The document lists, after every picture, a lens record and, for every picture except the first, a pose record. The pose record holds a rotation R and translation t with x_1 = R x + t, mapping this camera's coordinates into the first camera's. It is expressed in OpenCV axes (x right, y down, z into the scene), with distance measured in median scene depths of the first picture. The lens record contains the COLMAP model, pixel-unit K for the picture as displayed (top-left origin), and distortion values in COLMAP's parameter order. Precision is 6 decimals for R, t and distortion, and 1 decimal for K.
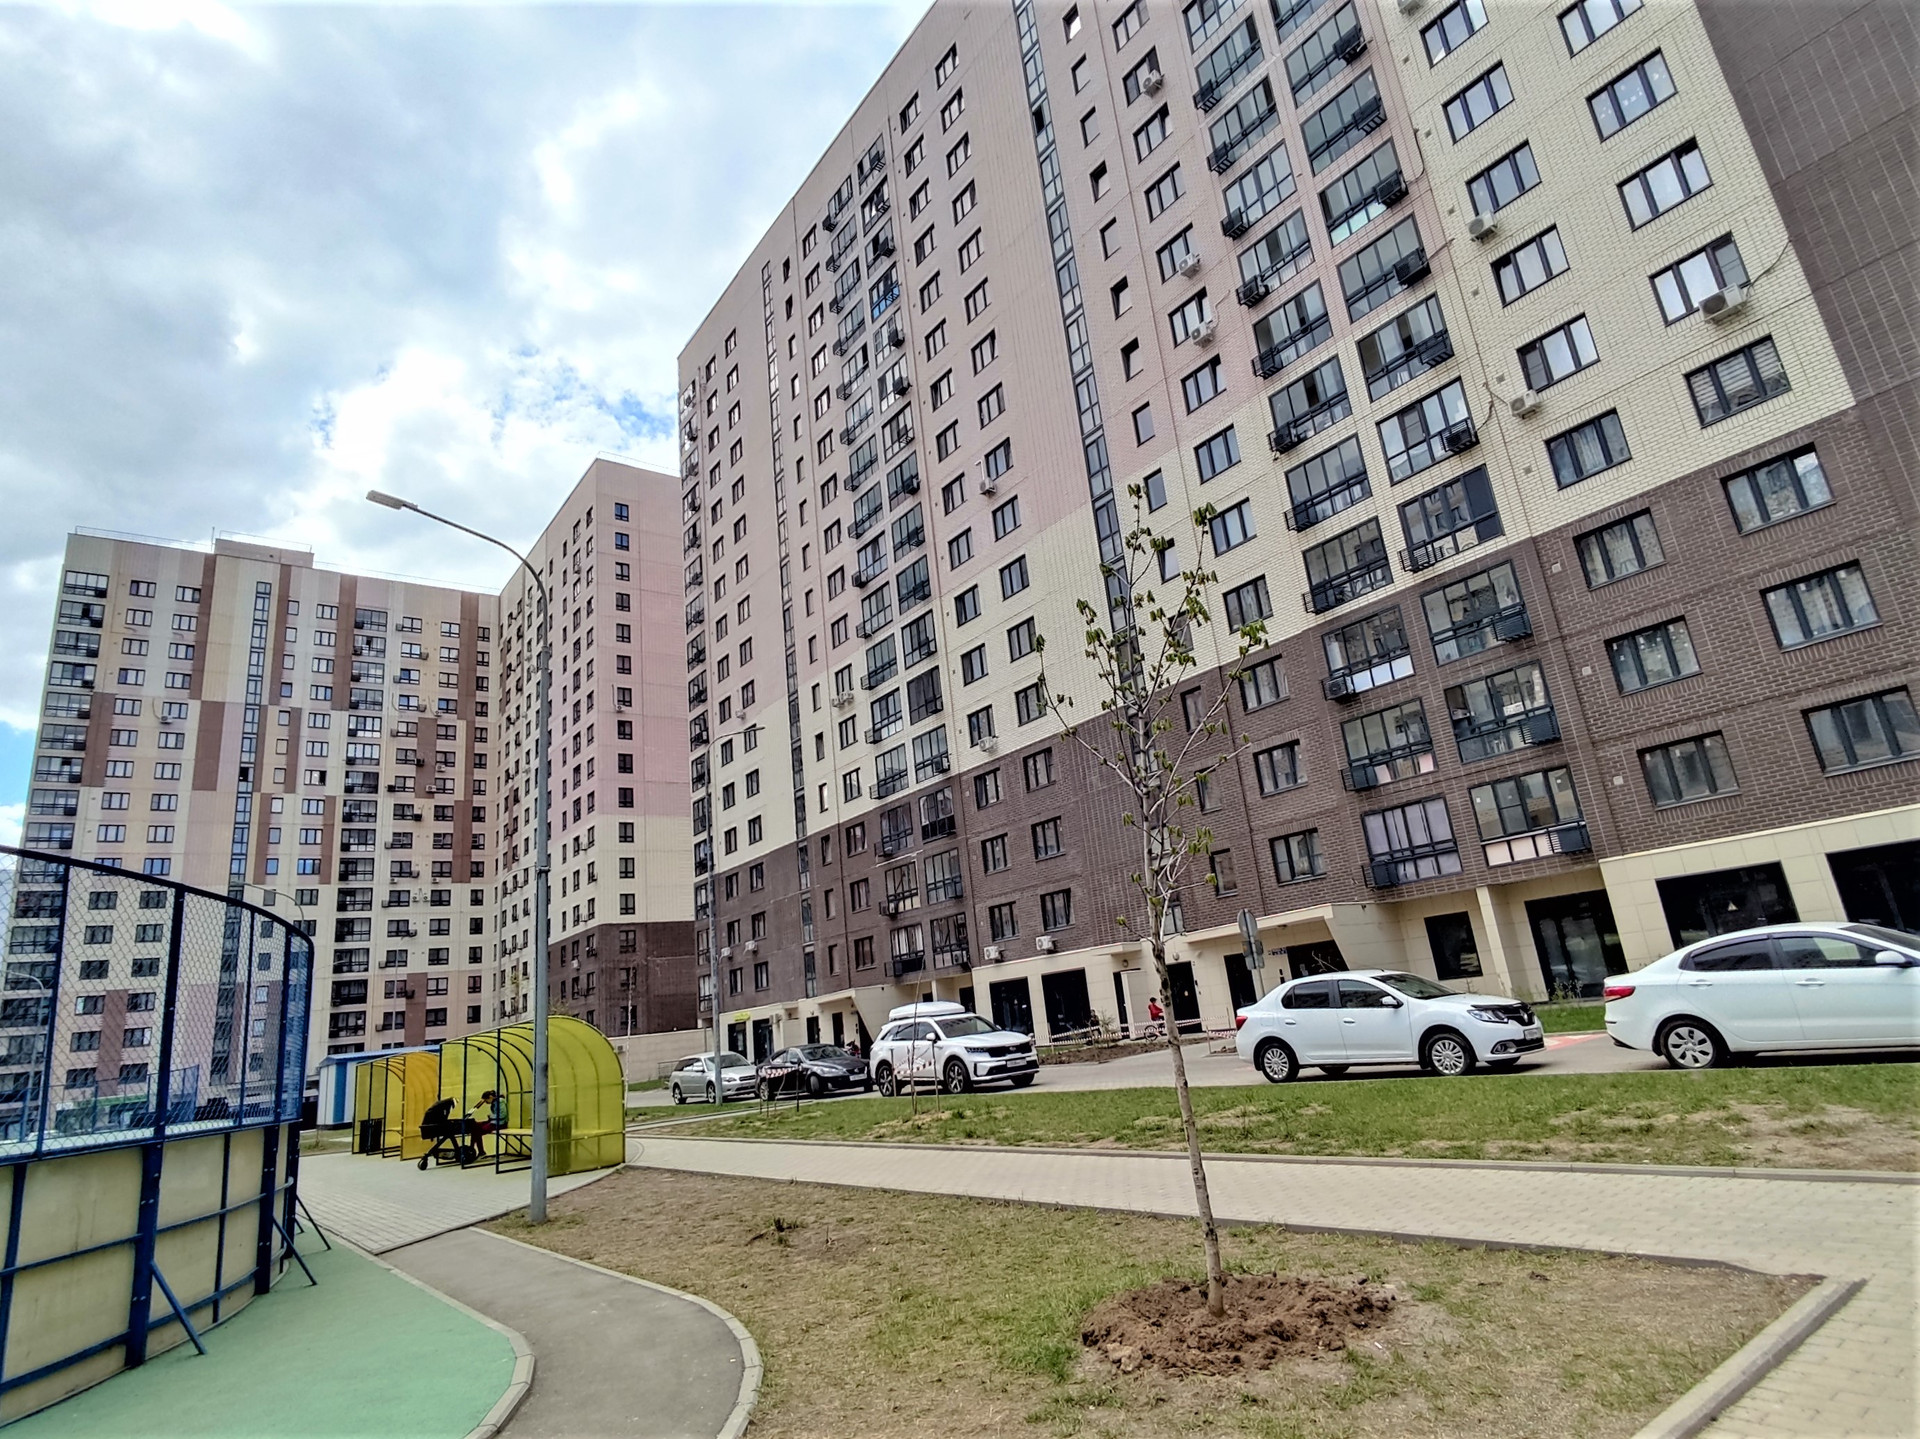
lens RADIAL K [[1041.8, 0, 960.0], [0, 1041.8, 719.5], [0, 0, 1]] dist [-0.003786, -0.000888]
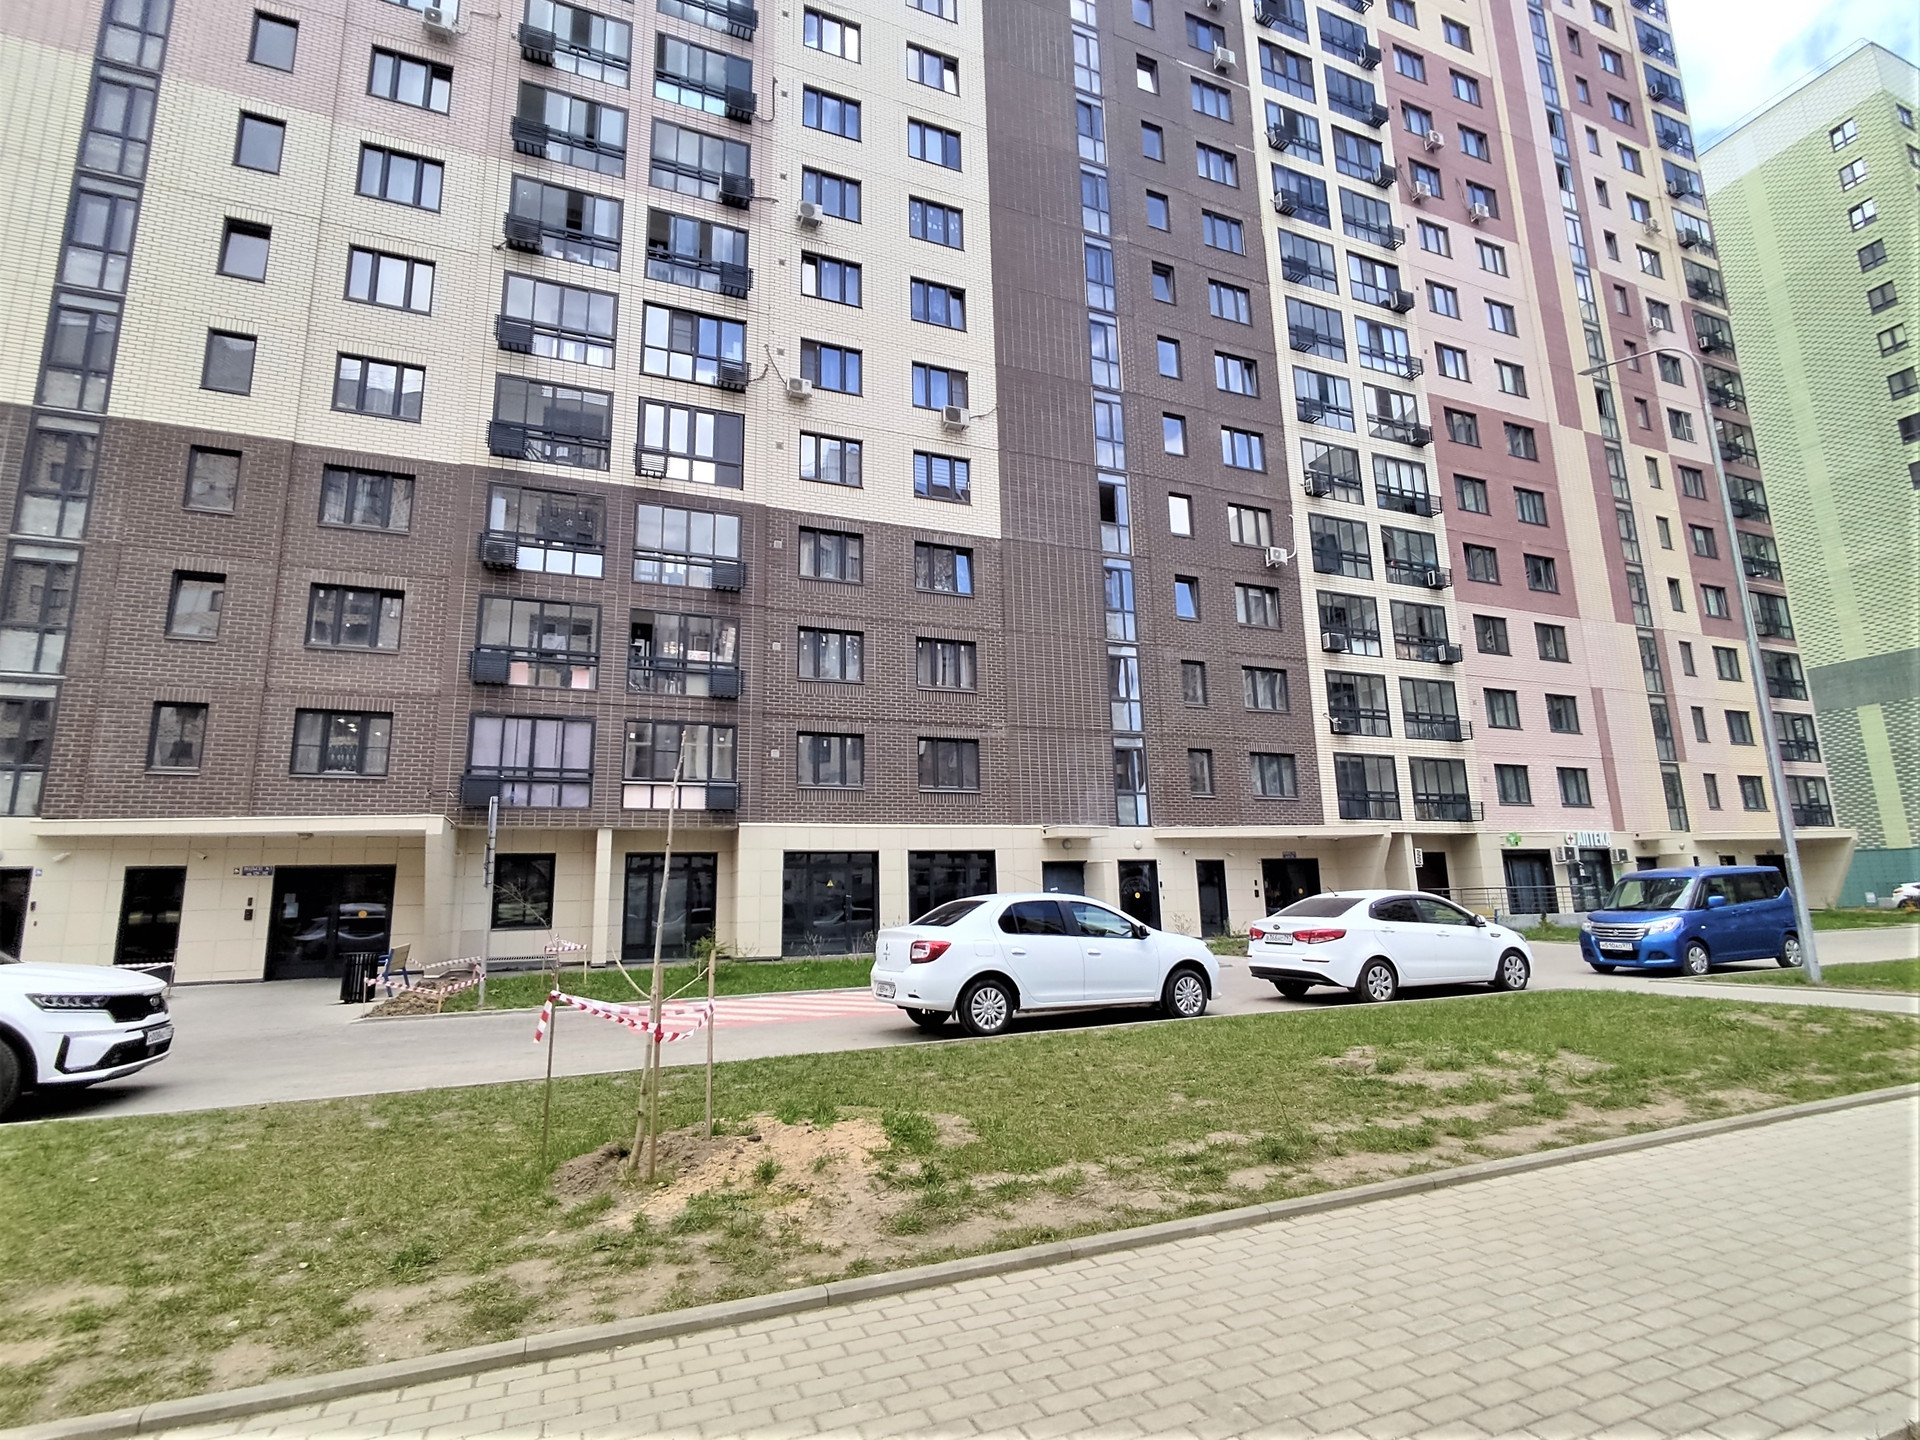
lens RADIAL K [[945.2, 0, 960.0], [0, 945.2, 720.0], [0, 0, 1]] dist [-0.001970, 0.001200]
pose [[0.249046, 0.284108, 0.925883, -0.175585], [-0.271448, 0.938163, -0.214862, 0.149305], [-0.929673, -0.197818, 0.310766, 0.442548]]
